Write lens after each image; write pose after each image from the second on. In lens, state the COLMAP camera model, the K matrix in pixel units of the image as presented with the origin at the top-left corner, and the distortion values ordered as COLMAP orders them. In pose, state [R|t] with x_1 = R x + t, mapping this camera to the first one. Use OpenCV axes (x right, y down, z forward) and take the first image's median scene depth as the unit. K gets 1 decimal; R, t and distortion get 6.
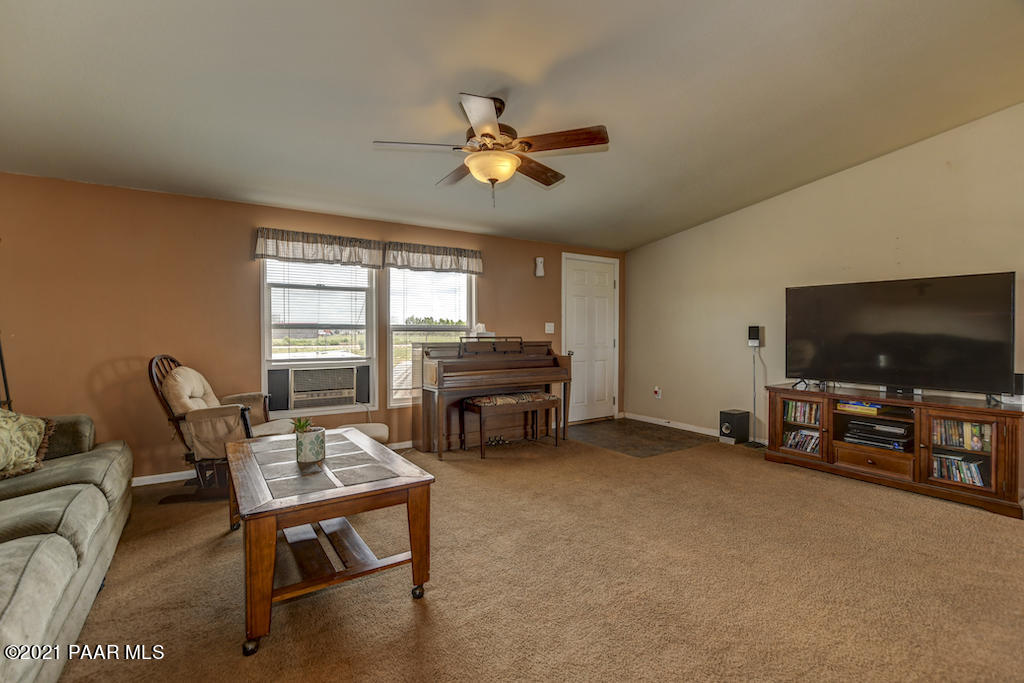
lens RADIAL K [[458.8, 0, 501.2], [0, 458.8, 338.7], [0, 0, 1]] dist [0.000192, 0.000125]
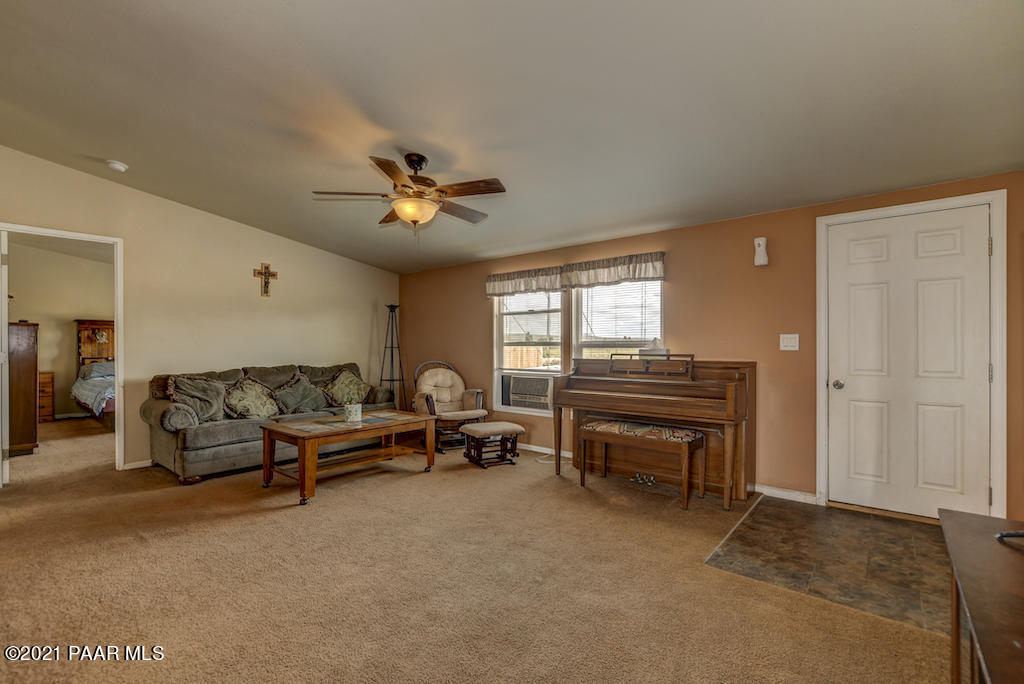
lens RADIAL K [[453.6, 0, 513.5], [0, 453.6, 351.5], [0, 0, 1]] dist [-0.024704, -0.000043]
pose [[0.306875, 0.008129, -0.951715, 0.699943], [-0.014715, 0.999885, 0.003795, -0.008395], [0.951636, 0.012839, 0.306959, 0.526262]]
